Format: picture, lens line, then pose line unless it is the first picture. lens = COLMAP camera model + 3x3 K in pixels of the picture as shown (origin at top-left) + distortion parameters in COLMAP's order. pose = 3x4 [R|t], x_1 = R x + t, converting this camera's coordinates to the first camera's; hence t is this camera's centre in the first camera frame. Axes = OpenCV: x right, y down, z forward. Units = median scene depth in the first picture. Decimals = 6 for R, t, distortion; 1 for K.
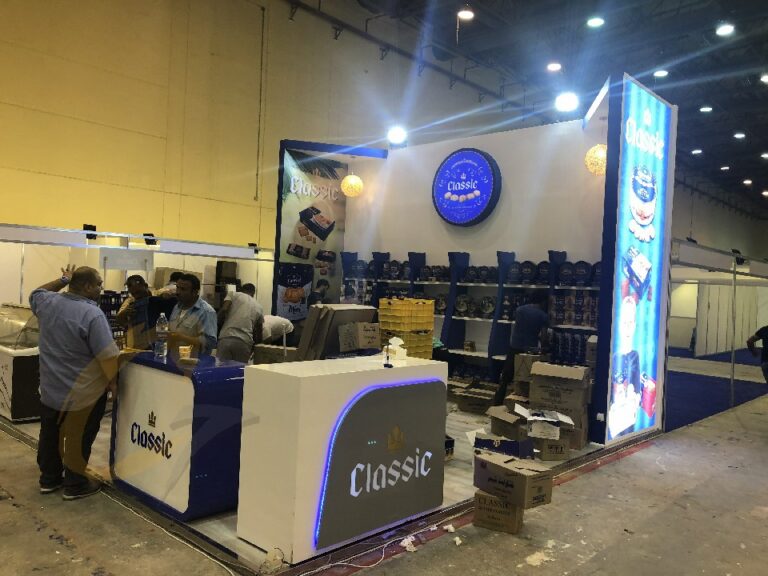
lens RADIAL K [[636.2, 0, 384.1], [0, 636.2, 291.8], [0, 0, 1]] dist [0.025535, -0.006634]
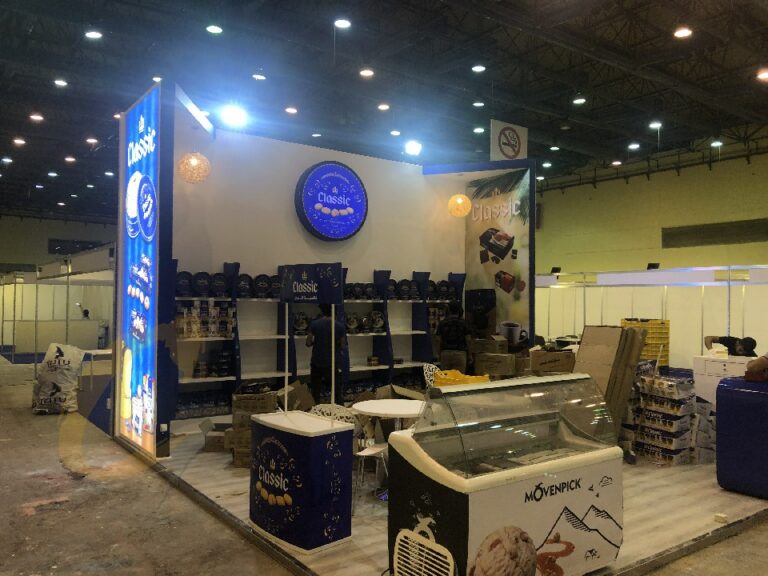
lens RADIAL K [[625.3, 0, 388.5], [0, 625.3, 288.5], [0, 0, 1]] dist [0.039022, -0.034761]
pose [[0.177894, -0.016829, 0.983906, -0.815804], [0.014048, 0.999795, 0.014561, -0.044490], [-0.983949, 0.011231, 0.178094, 0.761612]]
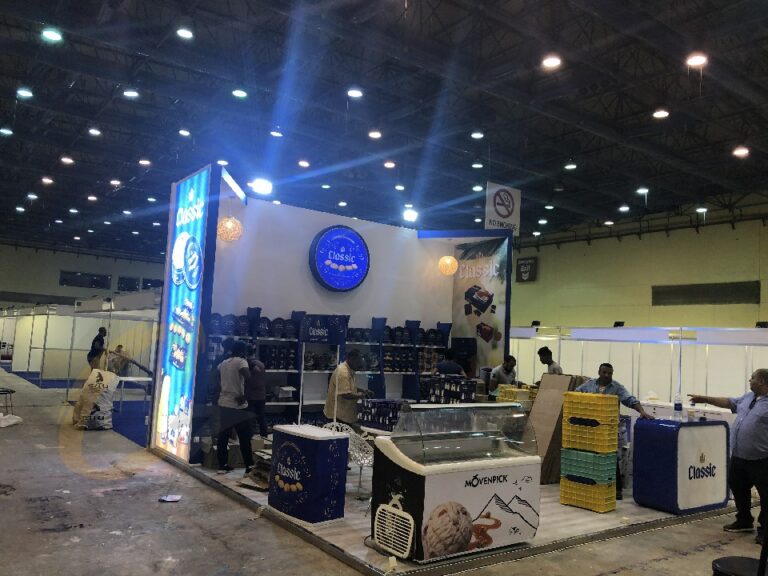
lens RADIAL K [[625.3, 0, 388.5], [0, 625.3, 288.5], [0, 0, 1]] dist [0.039022, -0.034761]
pose [[0.179211, 0.059437, 0.982014, -0.987615], [-0.027959, 0.998078, -0.055308, -0.050258], [-0.983413, -0.017544, 0.180528, 0.721150]]
